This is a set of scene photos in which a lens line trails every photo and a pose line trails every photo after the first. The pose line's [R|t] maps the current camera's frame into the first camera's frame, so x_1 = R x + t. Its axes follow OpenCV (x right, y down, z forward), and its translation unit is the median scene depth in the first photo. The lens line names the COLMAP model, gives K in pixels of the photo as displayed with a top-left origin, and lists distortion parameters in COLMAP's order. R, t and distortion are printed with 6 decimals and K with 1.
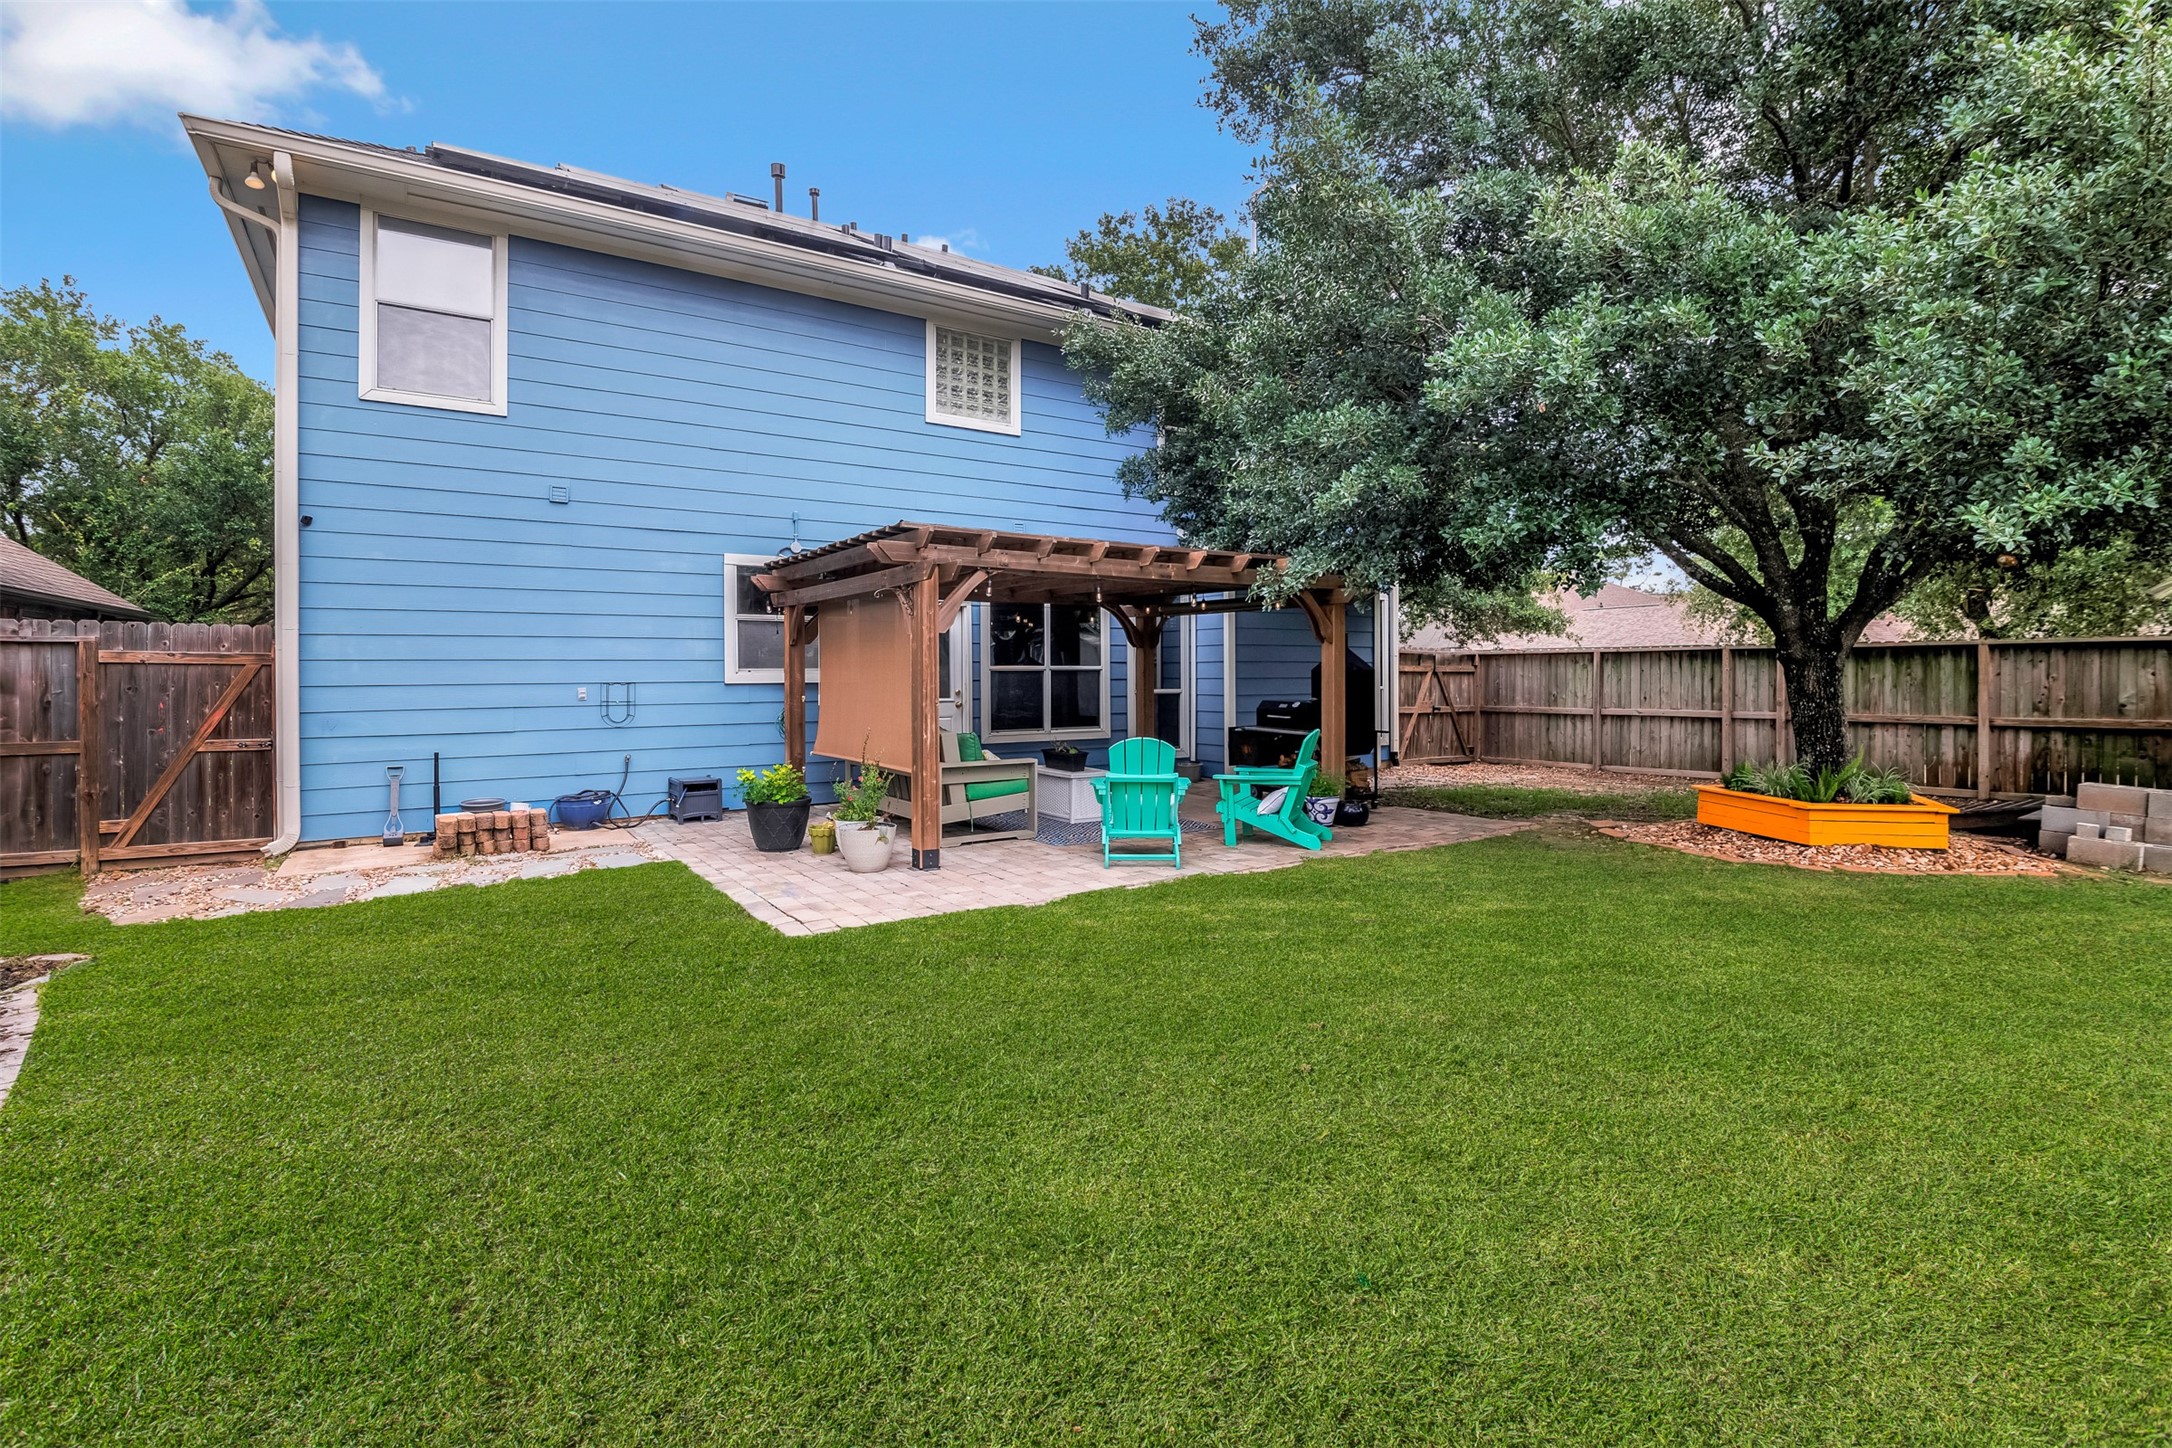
lens RADIAL K [[1039.0, 0, 1079.5], [0, 1039.0, 718.7], [0, 0, 1]] dist [-0.004312, -0.000618]
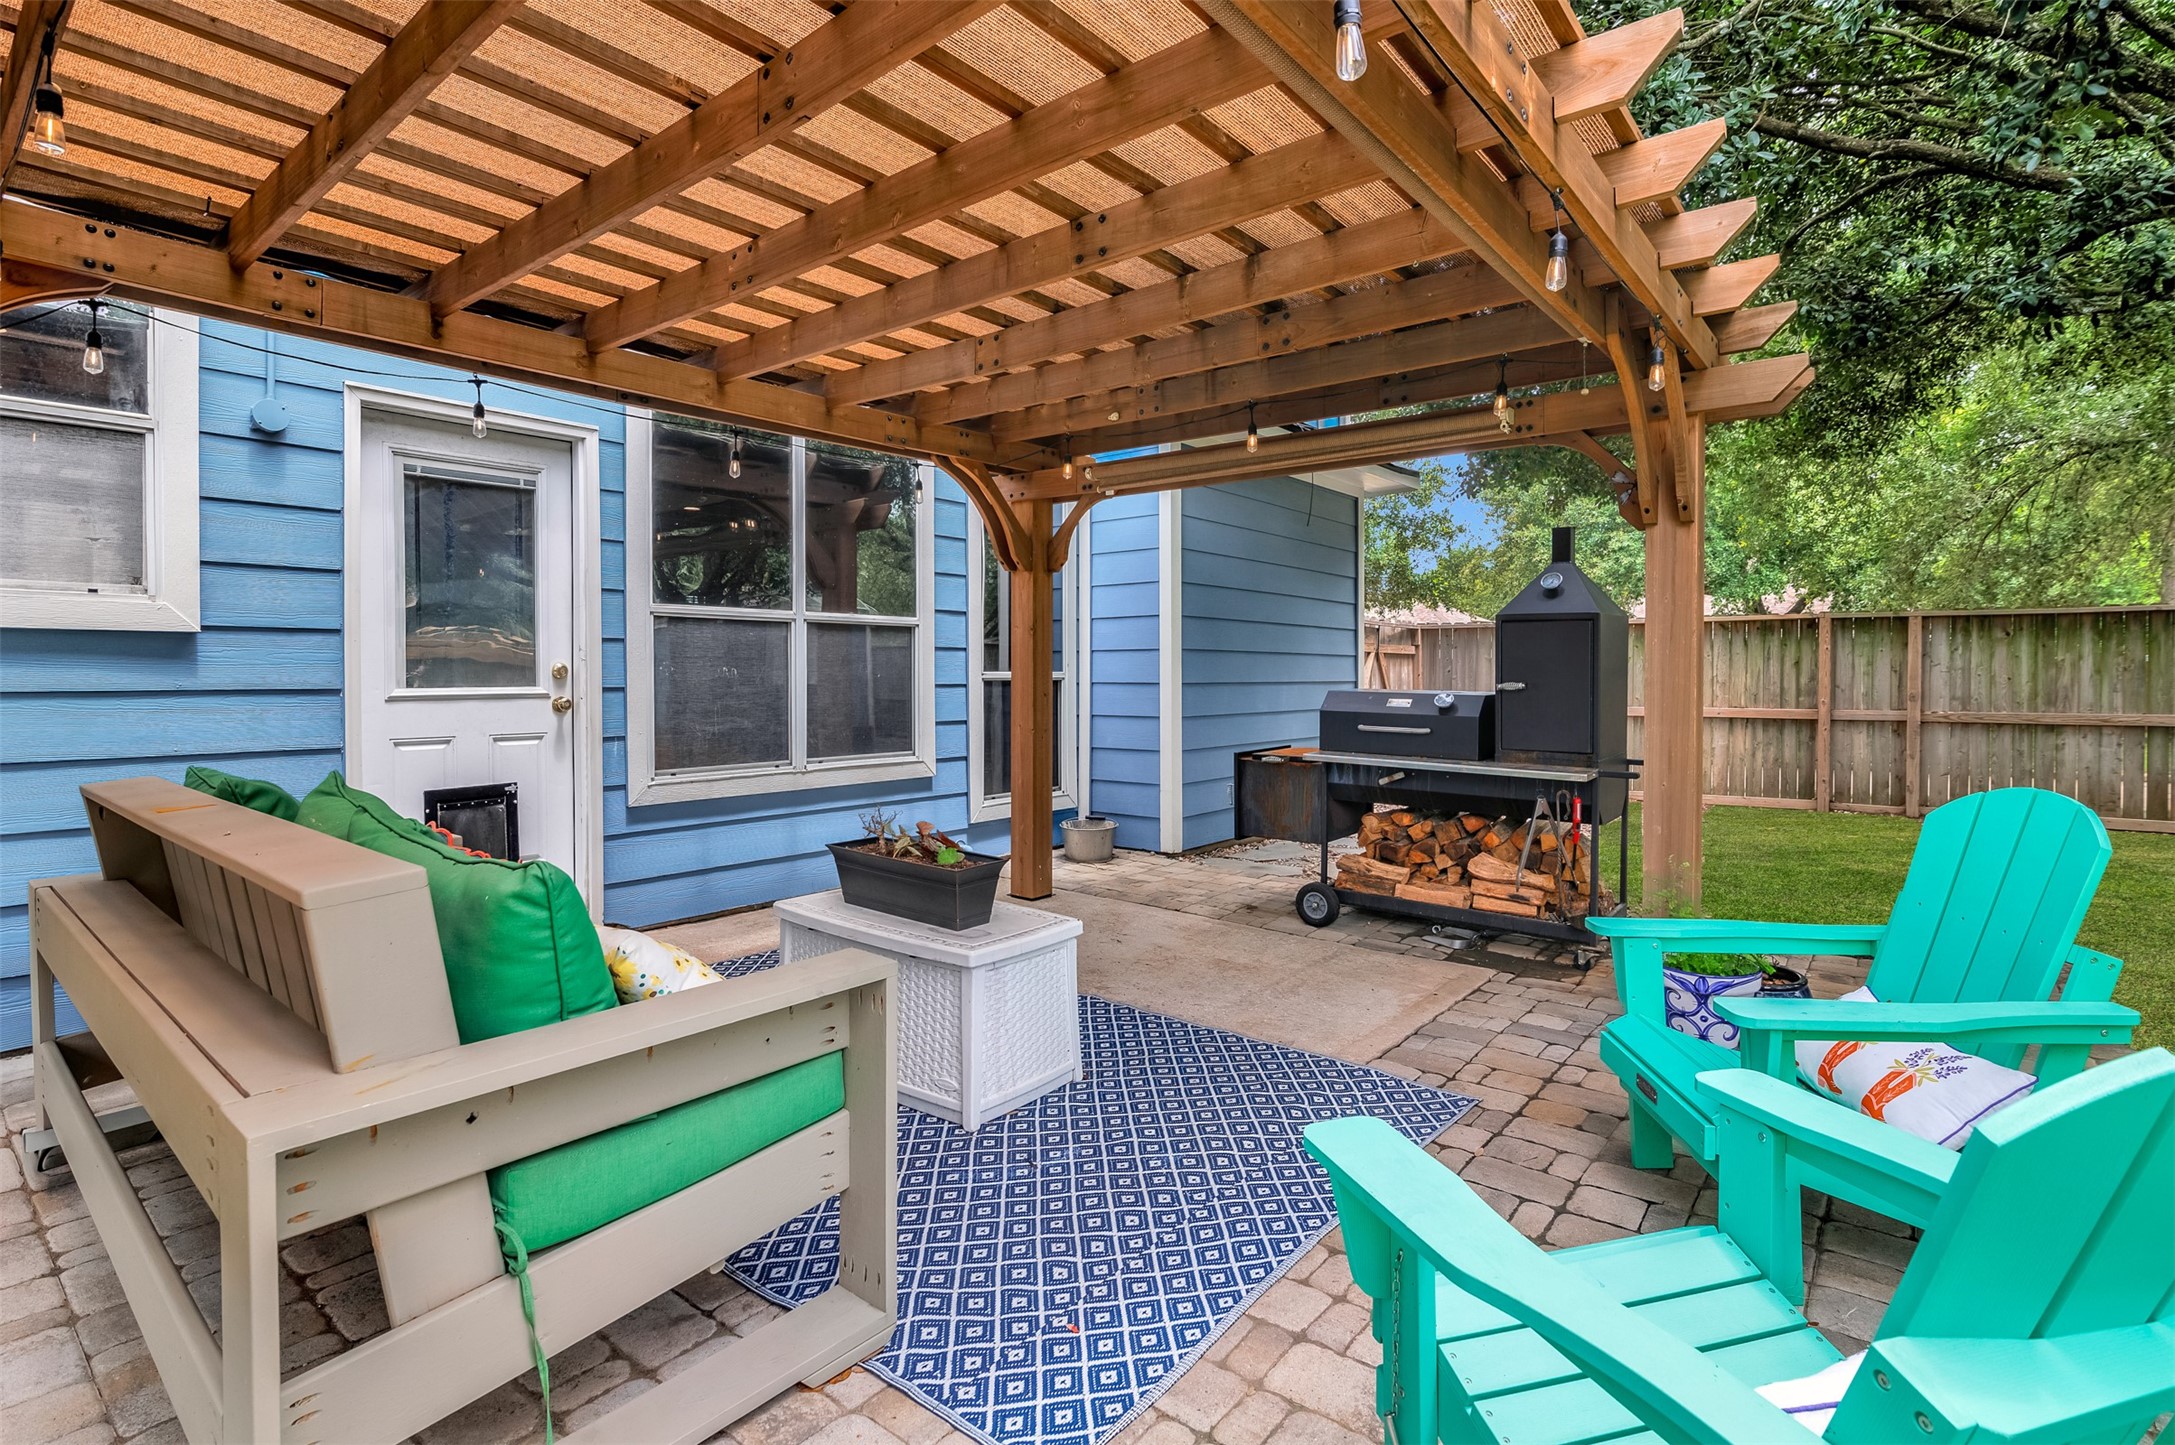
lens RADIAL K [[1040.5, 0, 1081.0], [0, 1040.5, 717.2], [0, 0, 1]] dist [-0.004312, -0.000618]
pose [[0.954532, -0.007875, 0.298004, -0.046232], [0.008378, 0.999965, -0.000409, -0.006732], [-0.297990, 0.002887, 0.954565, 0.543733]]
